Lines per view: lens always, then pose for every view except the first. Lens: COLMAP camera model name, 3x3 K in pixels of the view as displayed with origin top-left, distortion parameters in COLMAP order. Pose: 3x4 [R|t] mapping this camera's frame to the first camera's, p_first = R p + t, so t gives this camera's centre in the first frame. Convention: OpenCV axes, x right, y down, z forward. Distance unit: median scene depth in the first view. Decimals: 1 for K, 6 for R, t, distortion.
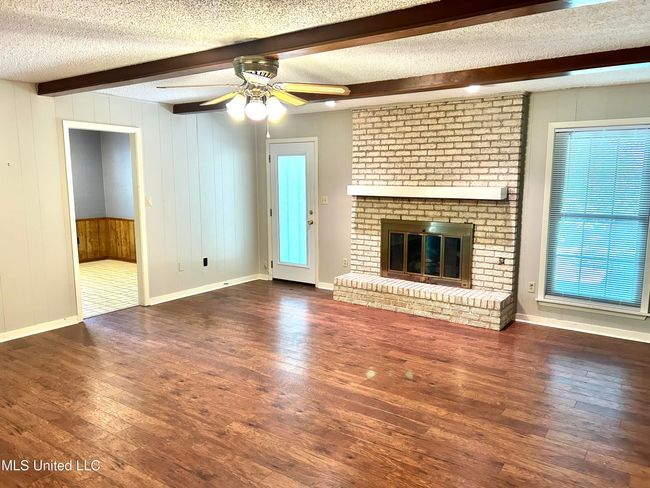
lens RADIAL K [[493.1, 0, 324.7], [0, 493.1, 243.2], [0, 0, 1]] dist [0.050583, -0.024275]
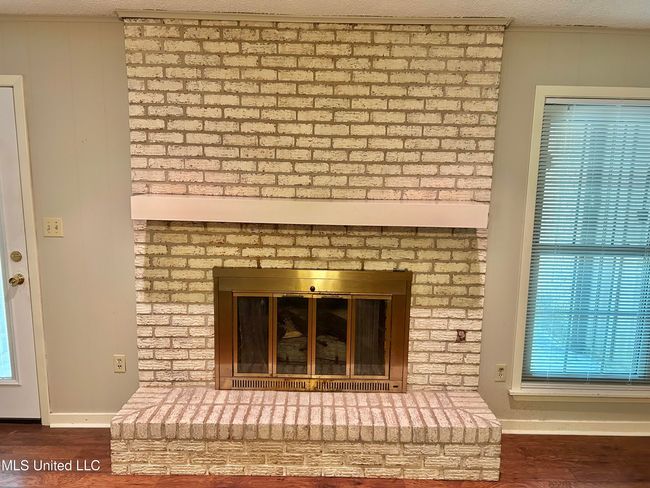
lens RADIAL K [[493.1, 0, 324.4], [0, 493.1, 247.6], [0, 0, 1]] dist [0.050583, -0.024275]
pose [[0.818989, -0.075031, 0.568883, -0.066989], [0.059037, 0.997171, 0.046526, -0.090753], [-0.570764, -0.004519, 0.821102, 0.605796]]
